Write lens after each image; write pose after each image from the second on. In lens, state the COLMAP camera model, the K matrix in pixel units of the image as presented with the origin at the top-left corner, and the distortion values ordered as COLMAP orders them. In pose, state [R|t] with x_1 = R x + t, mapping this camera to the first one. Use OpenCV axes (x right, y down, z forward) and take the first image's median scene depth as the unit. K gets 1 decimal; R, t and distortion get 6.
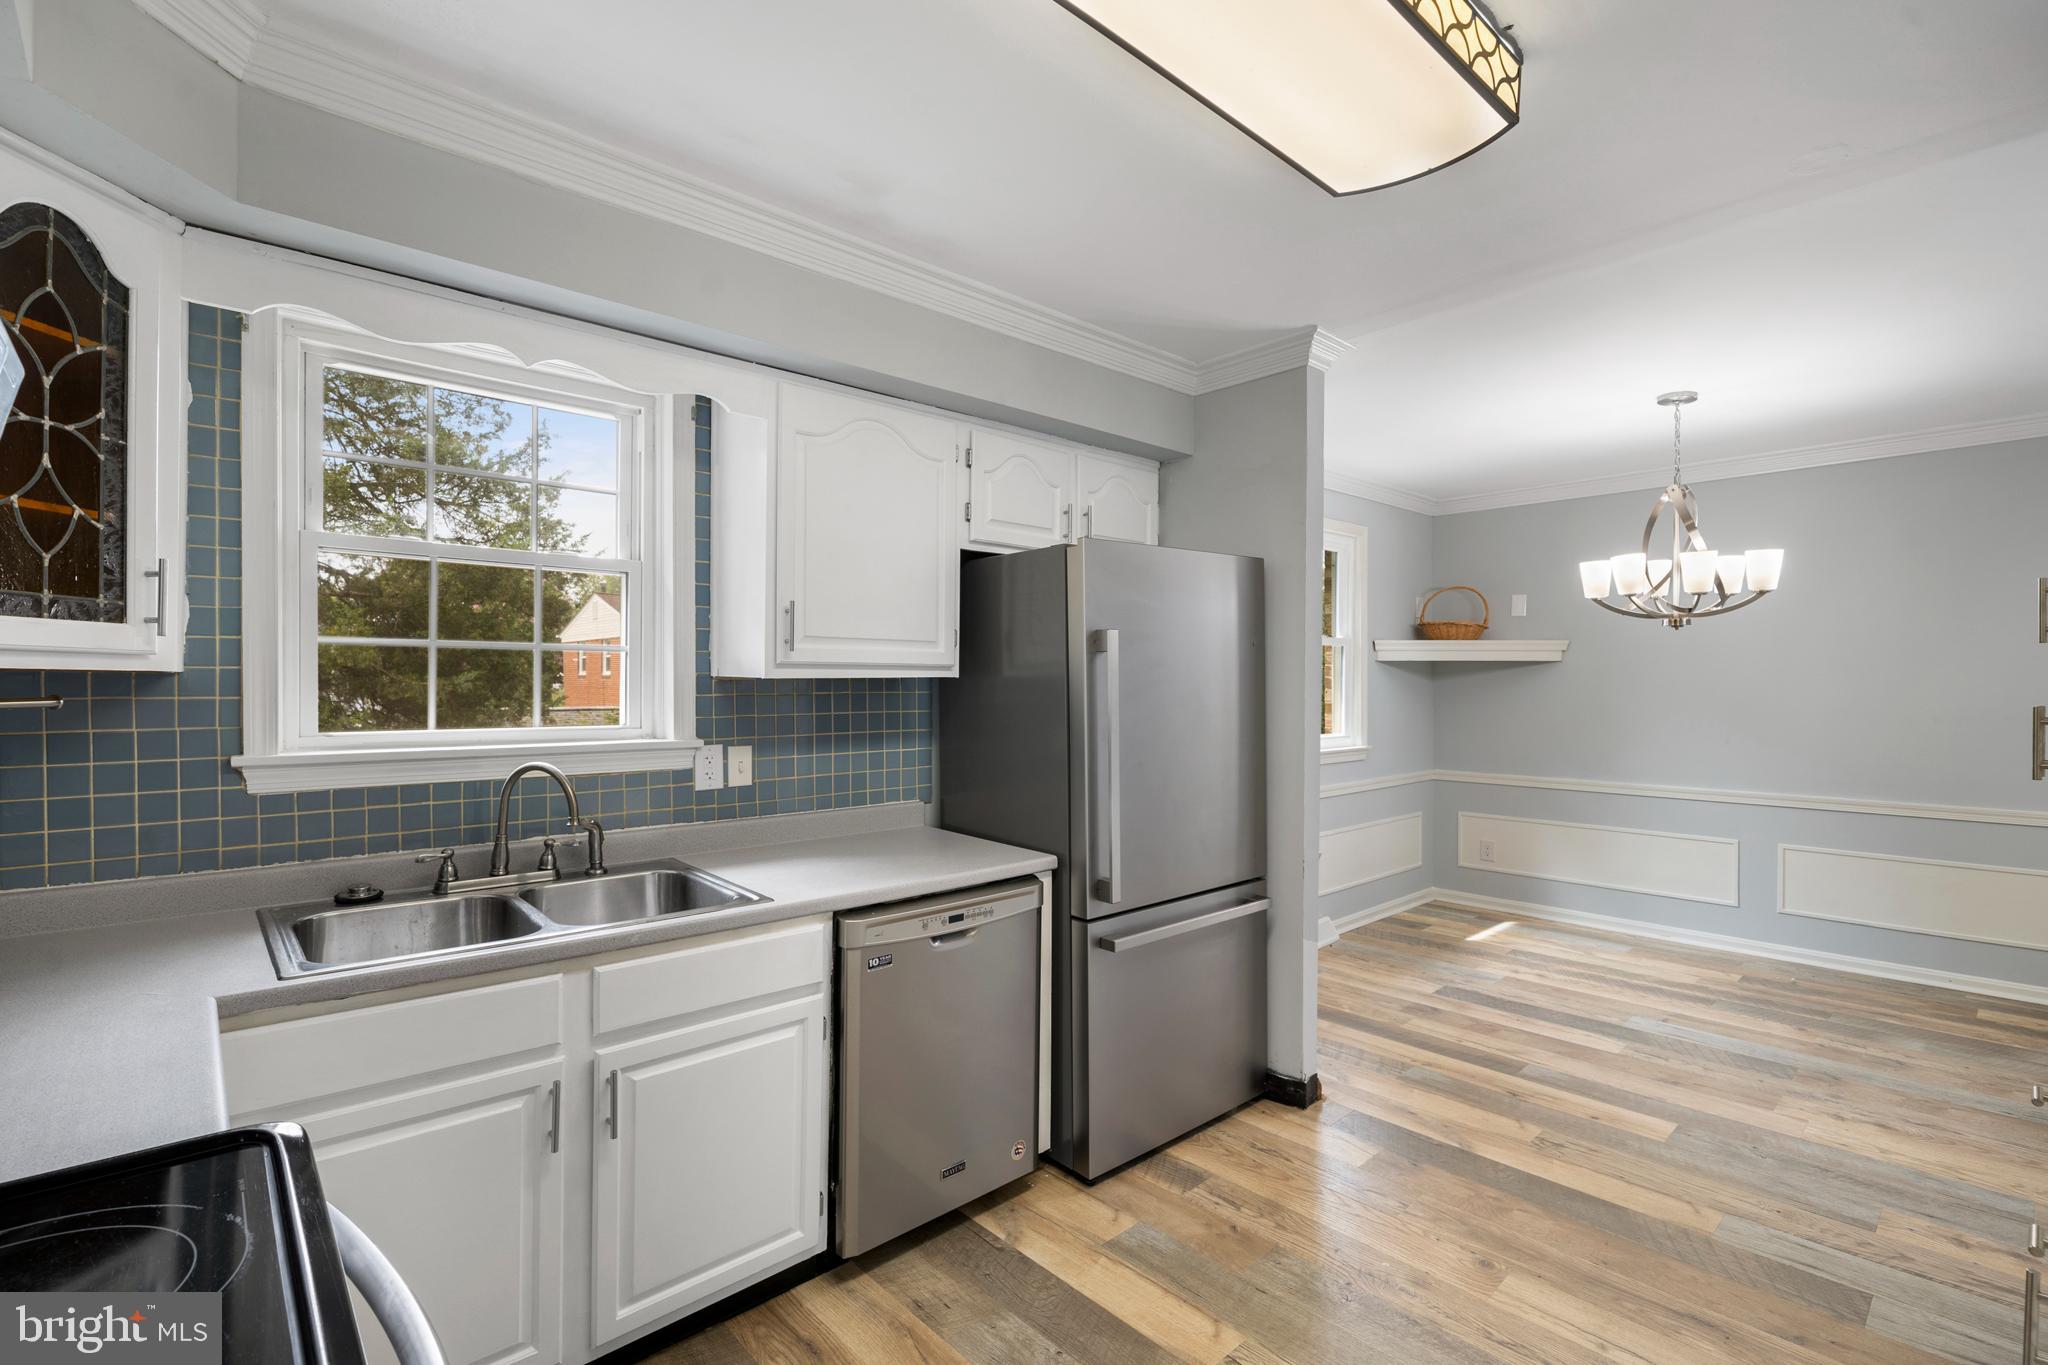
lens RADIAL K [[915.8, 0, 1027.2], [0, 915.8, 684.4], [0, 0, 1]] dist [-0.001522, -0.000755]
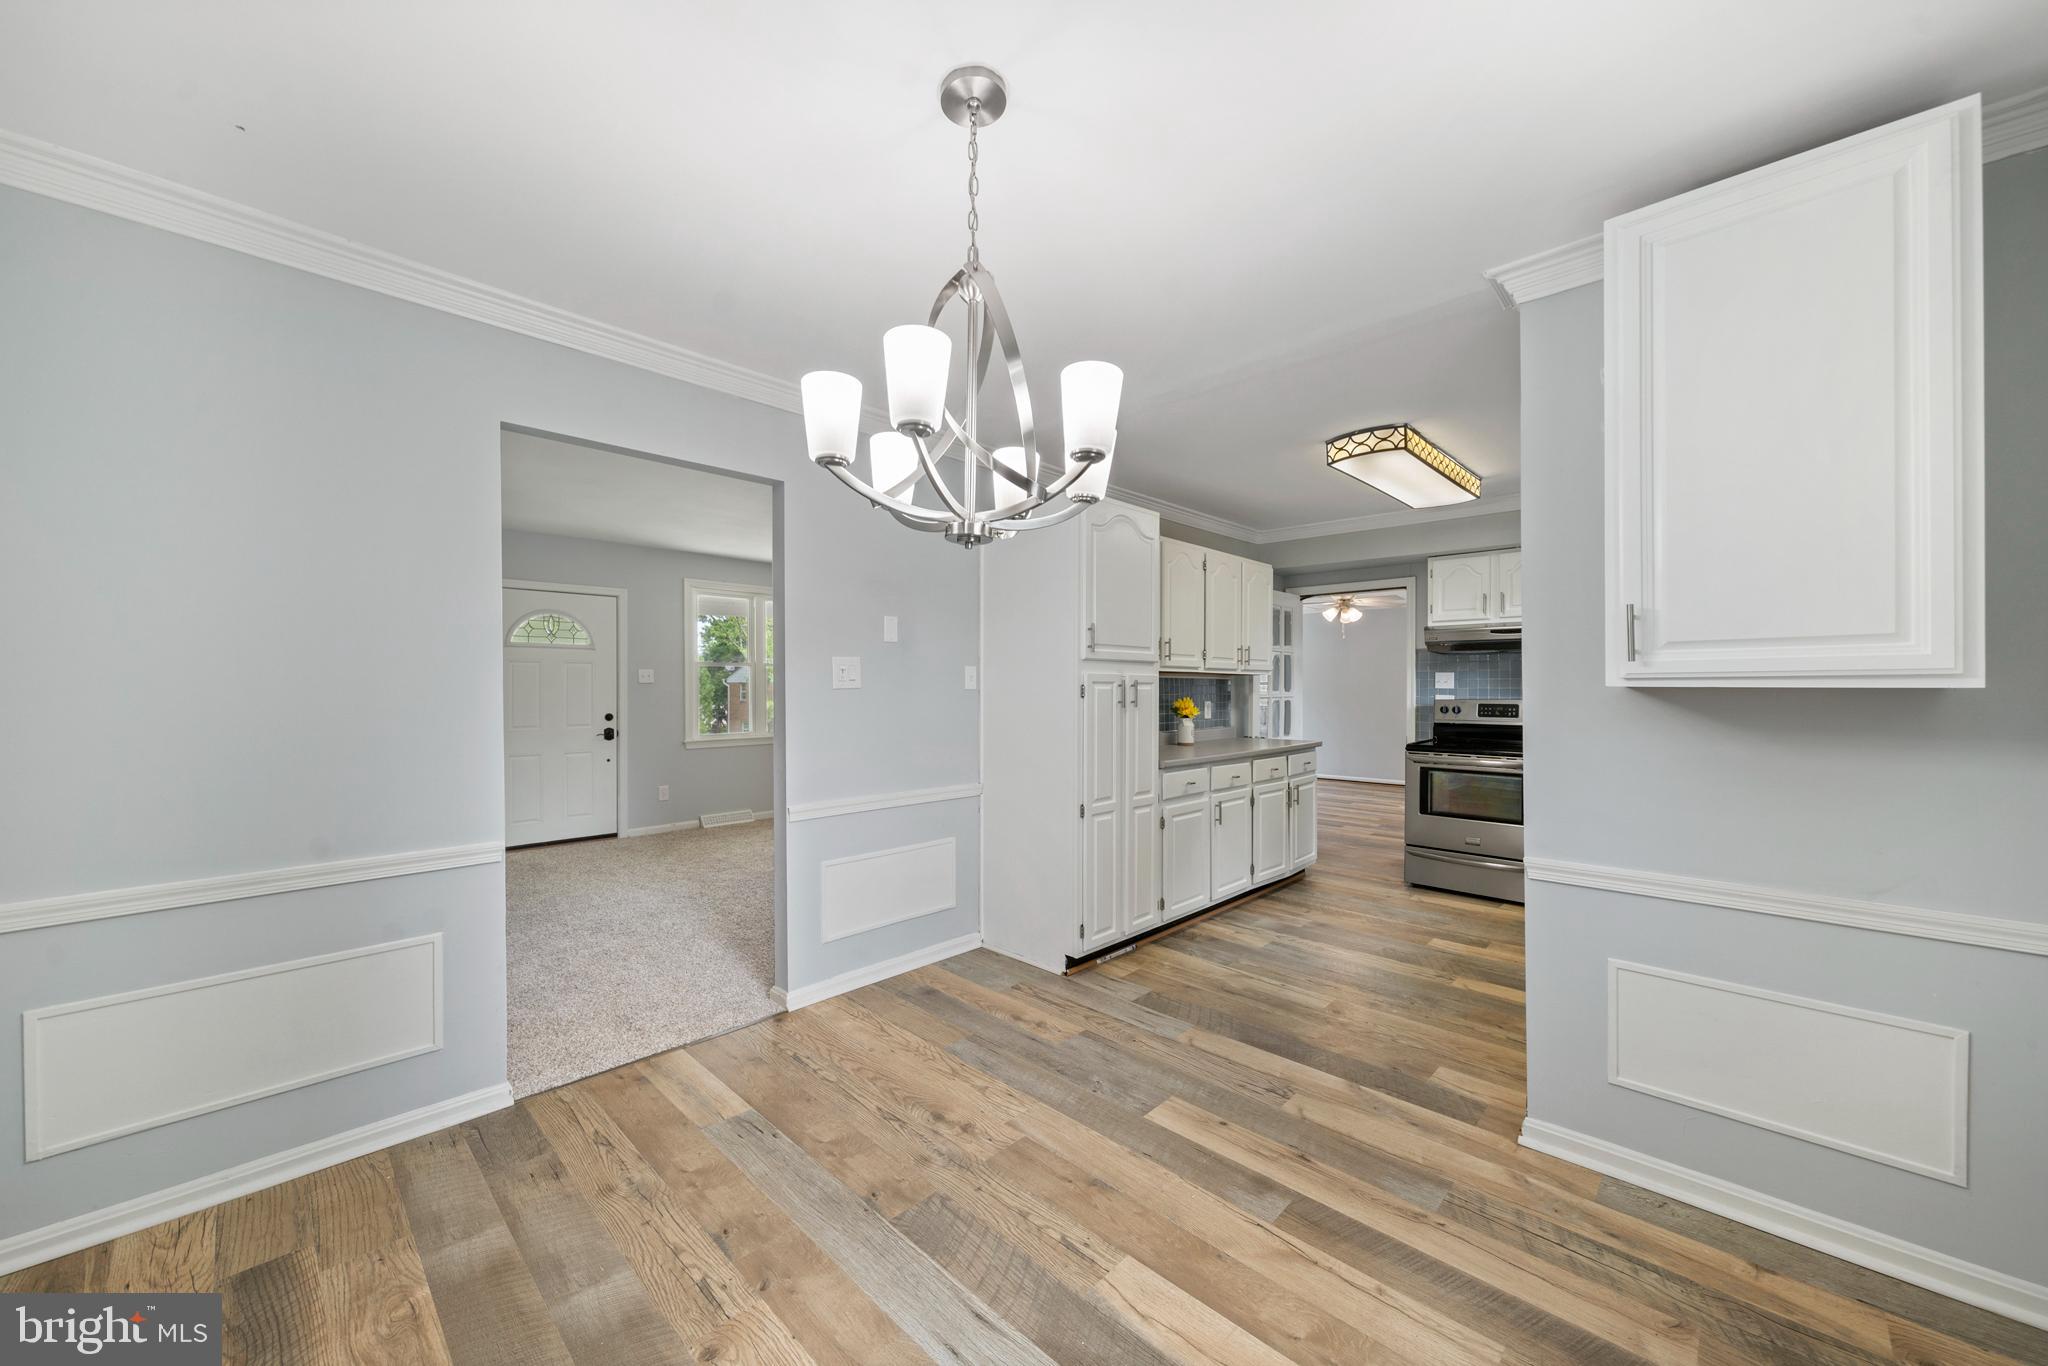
lens RADIAL K [[785.8, 0, 994.4], [0, 785.8, 684.9], [0, 0, 1]] dist [0.007403, 0.000422]
pose [[-0.998696, 0.001266, -0.051037, 0.765087], [0.001107, 0.999994, 0.003153, 0.015371], [0.051041, 0.003092, -0.998692, 1.533658]]
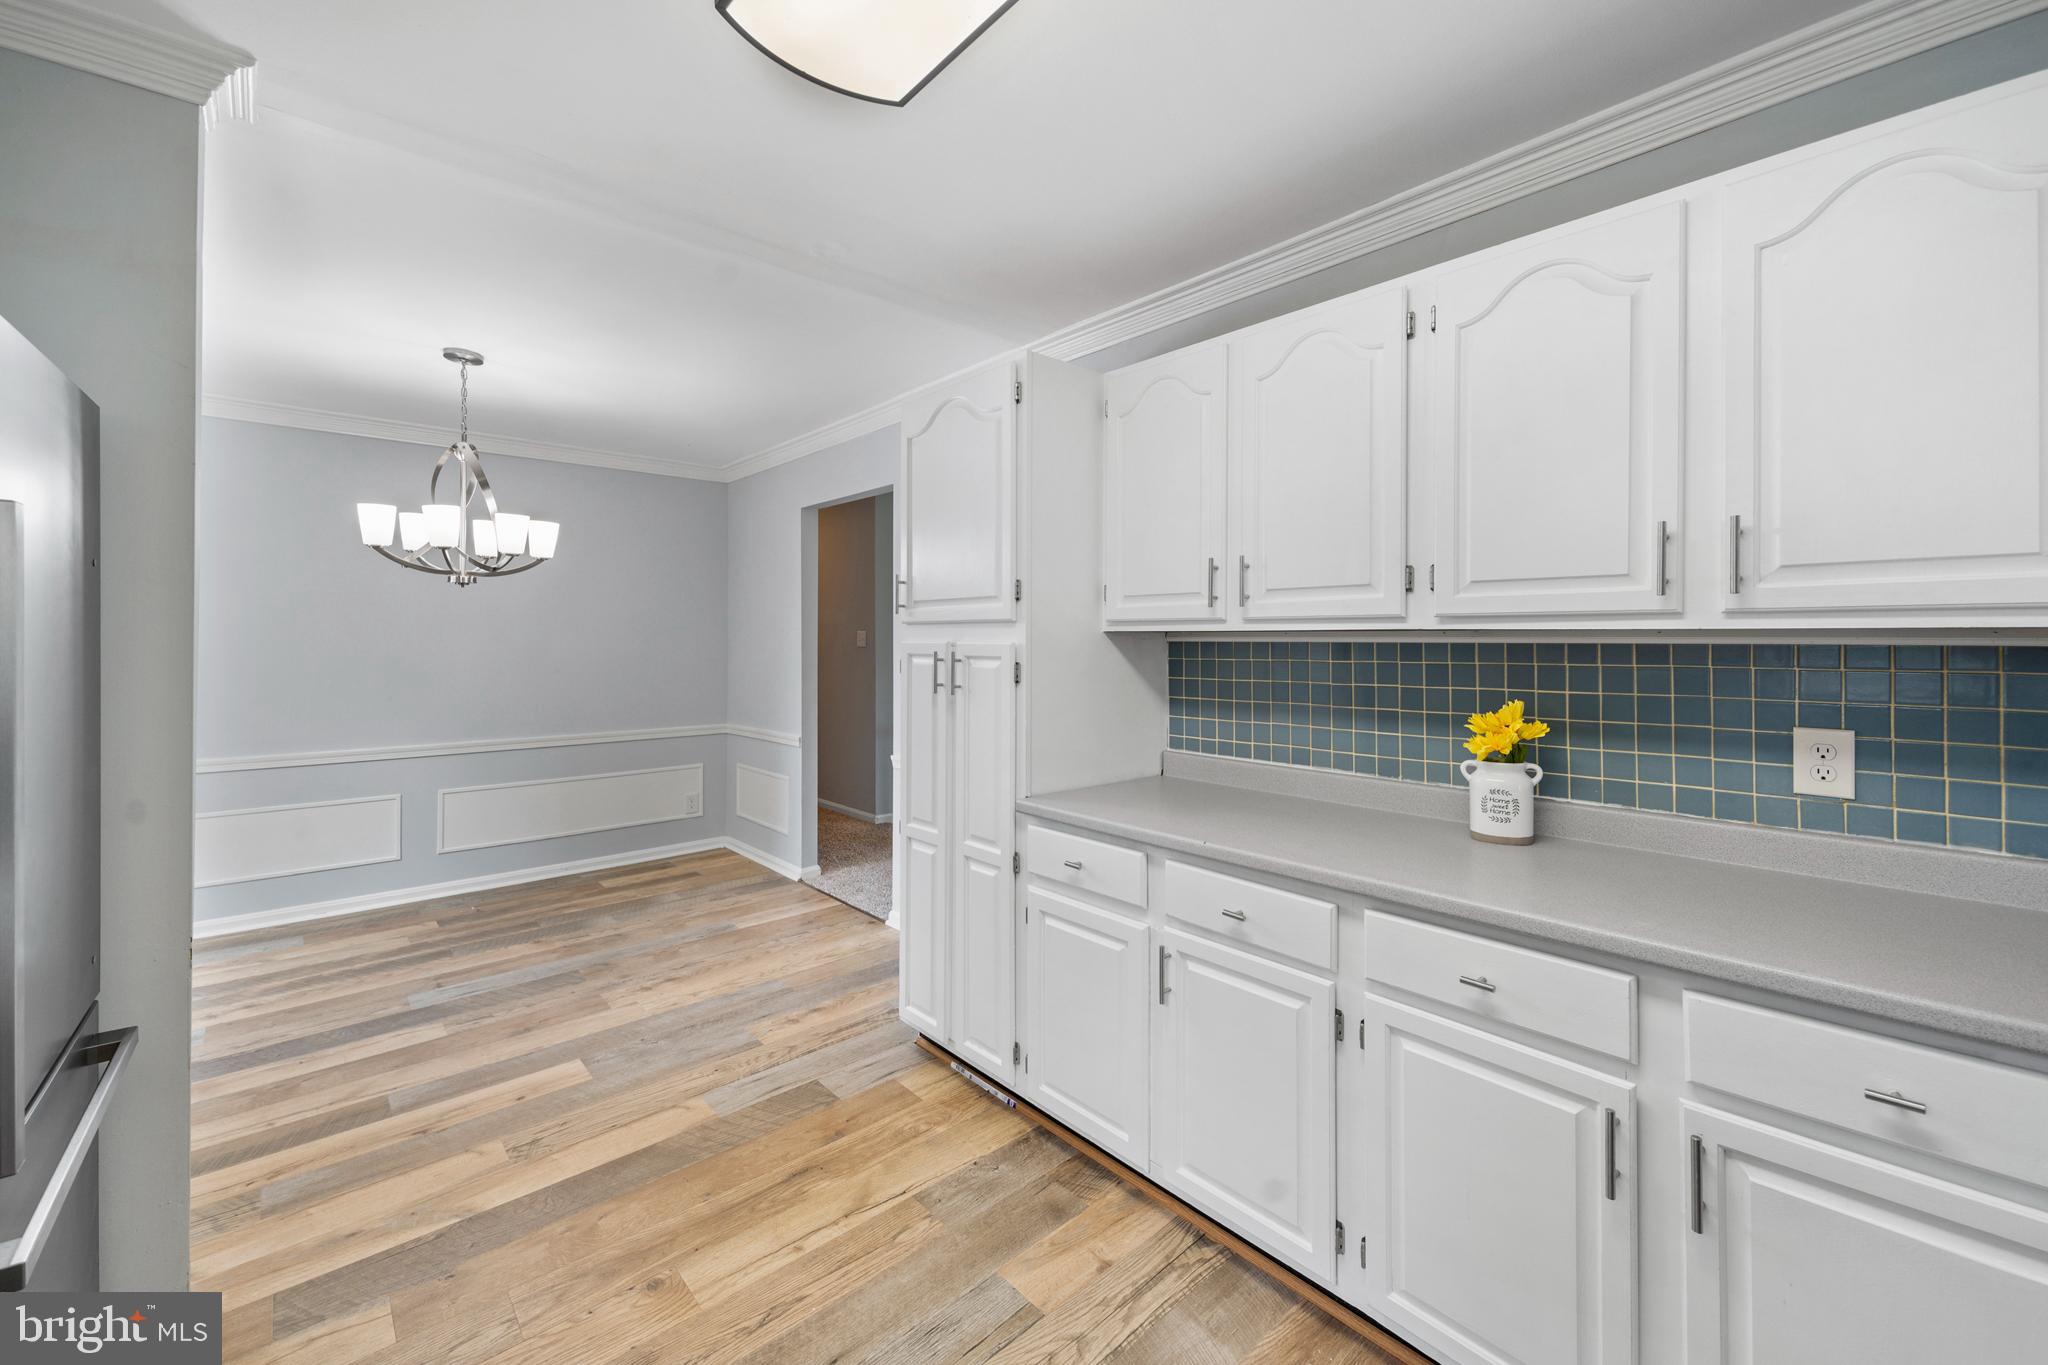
lens RADIAL K [[826.4, 0, 1021.3], [0, 826.4, 631.7], [0, 0, 1]] dist [0.008275, -0.001170]
pose [[0.023268, 0.011041, 0.999668, -0.196547], [0.006351, 0.999917, -0.011191, 0.003924], [-0.999709, 0.006609, 0.023196, 0.391900]]
